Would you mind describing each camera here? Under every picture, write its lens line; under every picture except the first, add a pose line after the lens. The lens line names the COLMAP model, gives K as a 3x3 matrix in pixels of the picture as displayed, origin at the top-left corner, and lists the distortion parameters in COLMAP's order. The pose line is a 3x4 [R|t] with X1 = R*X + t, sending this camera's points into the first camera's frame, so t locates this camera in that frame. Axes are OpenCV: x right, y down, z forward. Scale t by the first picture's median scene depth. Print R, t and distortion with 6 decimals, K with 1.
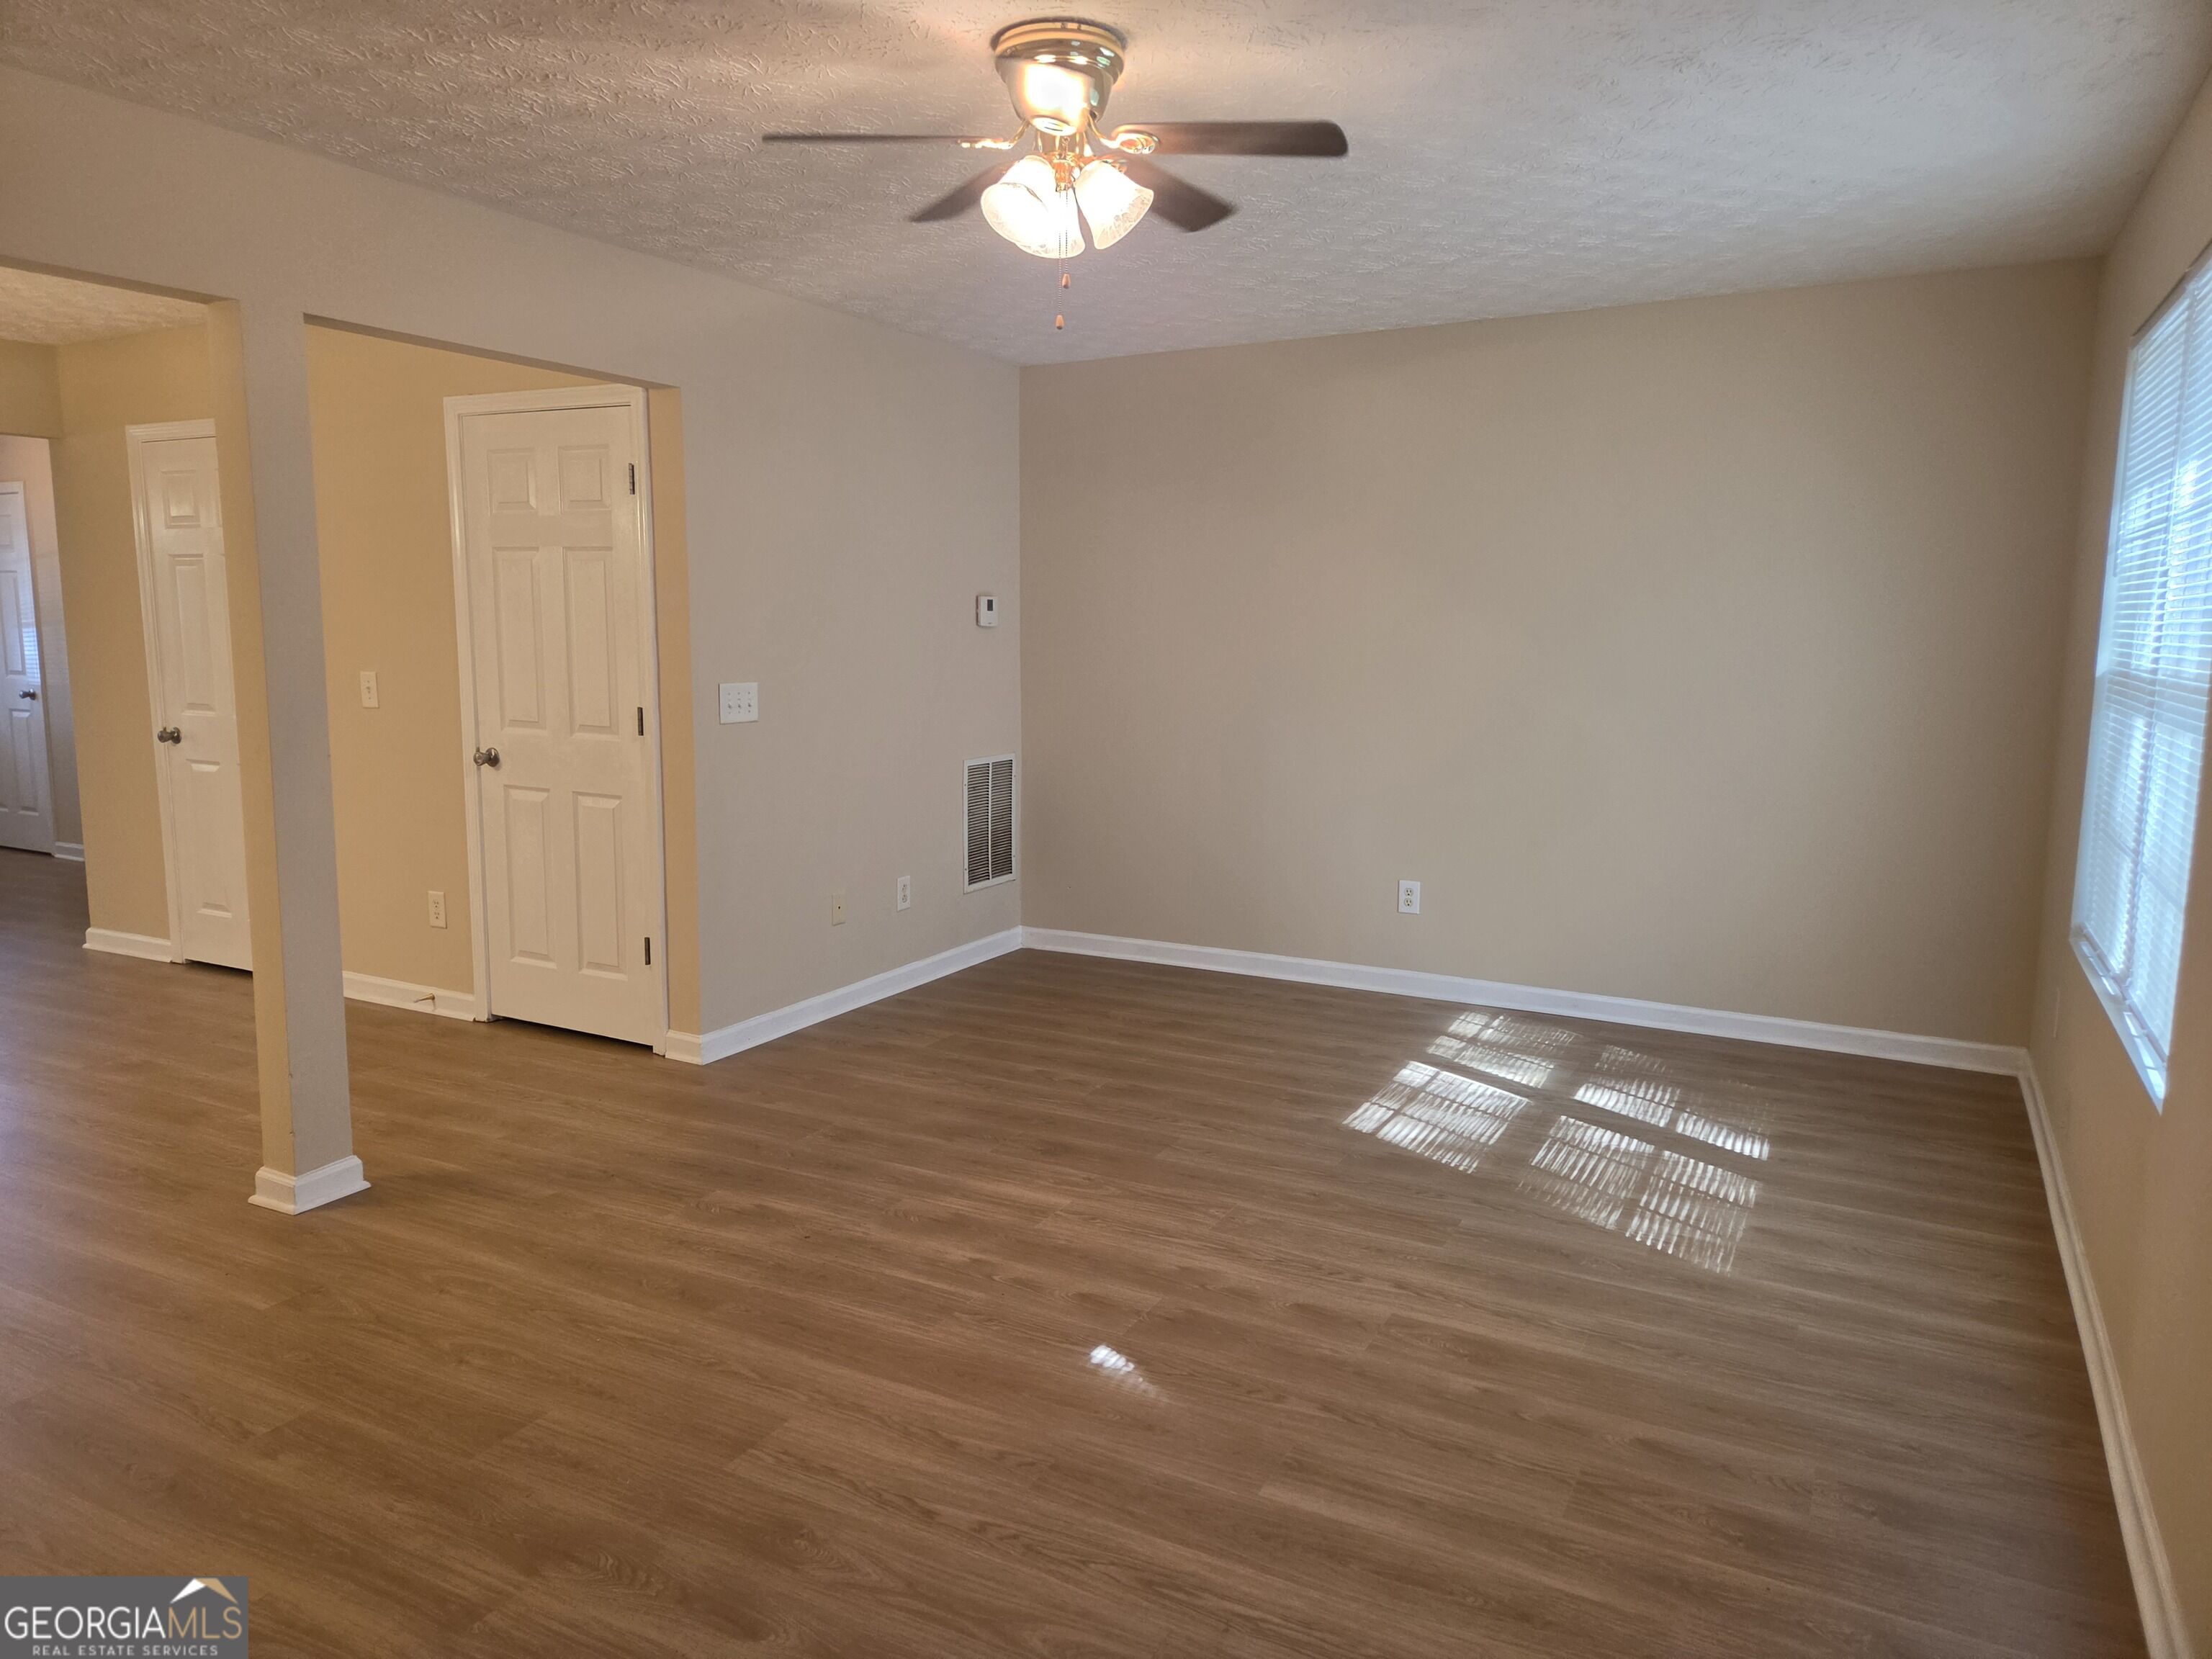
lens RADIAL K [[1479.0, 0, 1084.1], [0, 1479.0, 794.6], [0, 0, 1]] dist [0.100292, -0.090138]
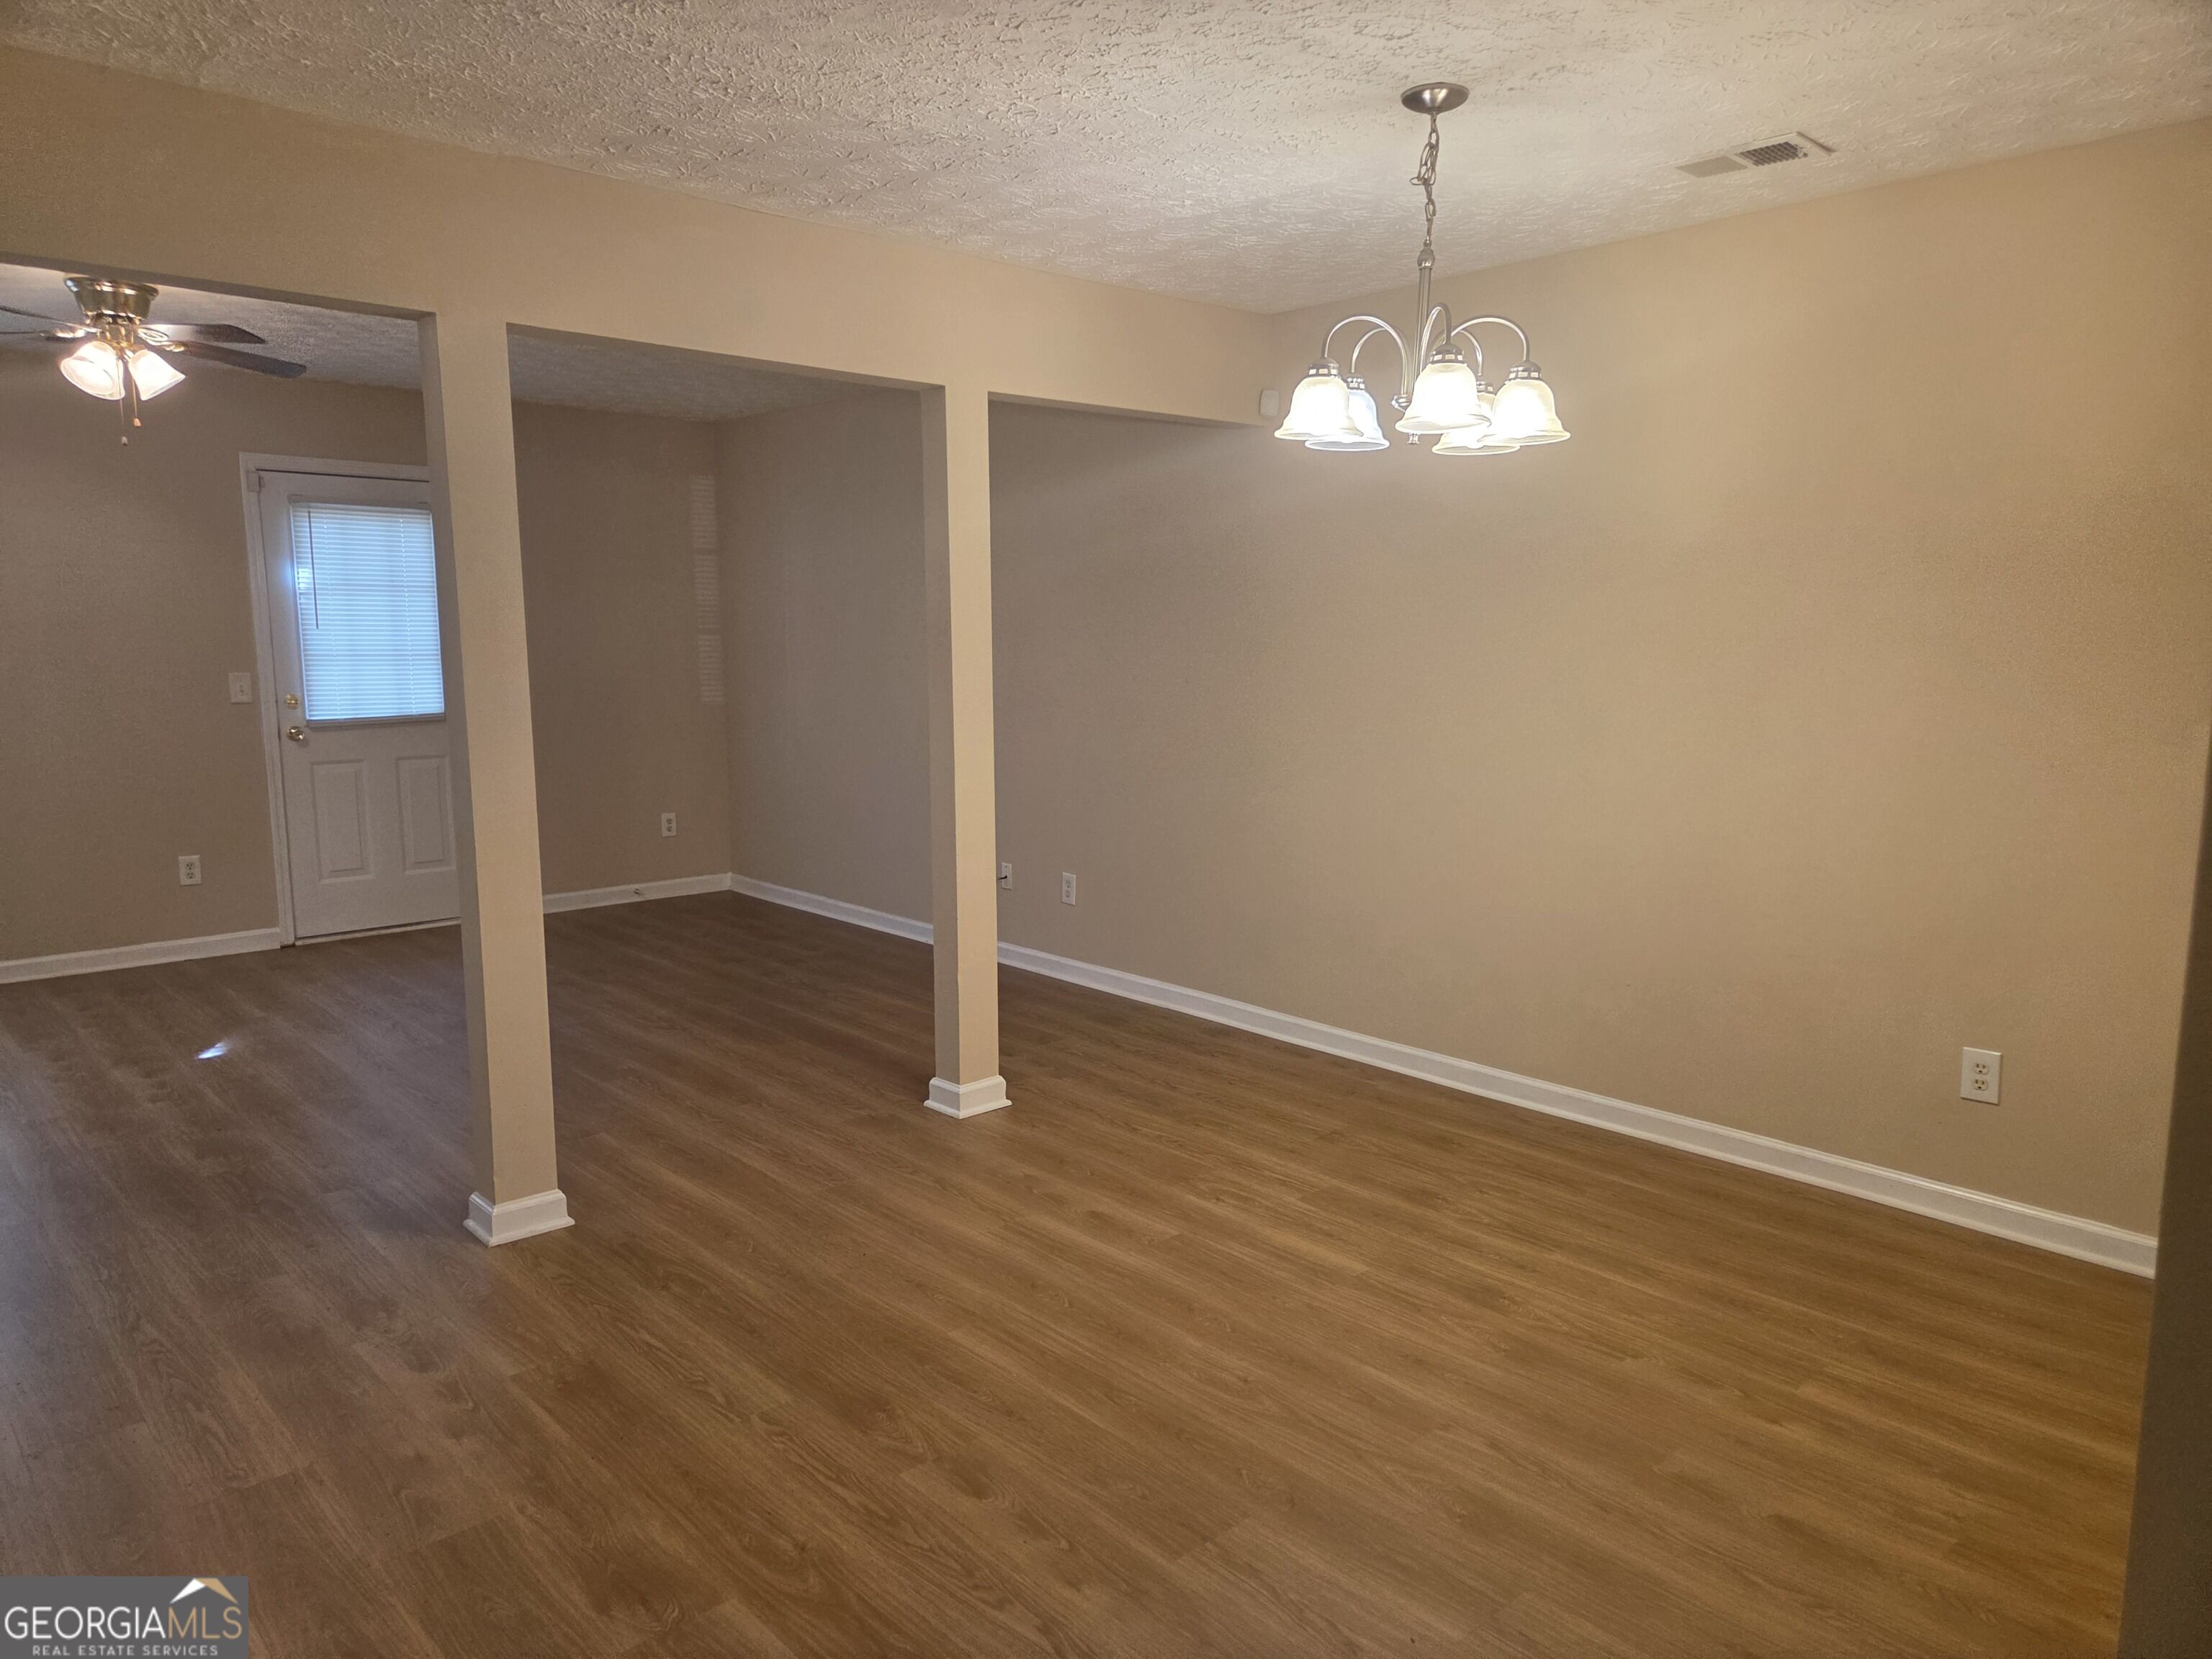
lens RADIAL K [[1465.5, 0, 1075.5], [0, 1465.5, 842.9], [0, 0, 1]] dist [0.073523, -0.054234]
pose [[-0.942436, -0.057293, 0.329442, -1.296766], [0.031080, 0.965939, 0.256897, -0.238368], [-0.332939, 0.252348, -0.908555, 1.899517]]
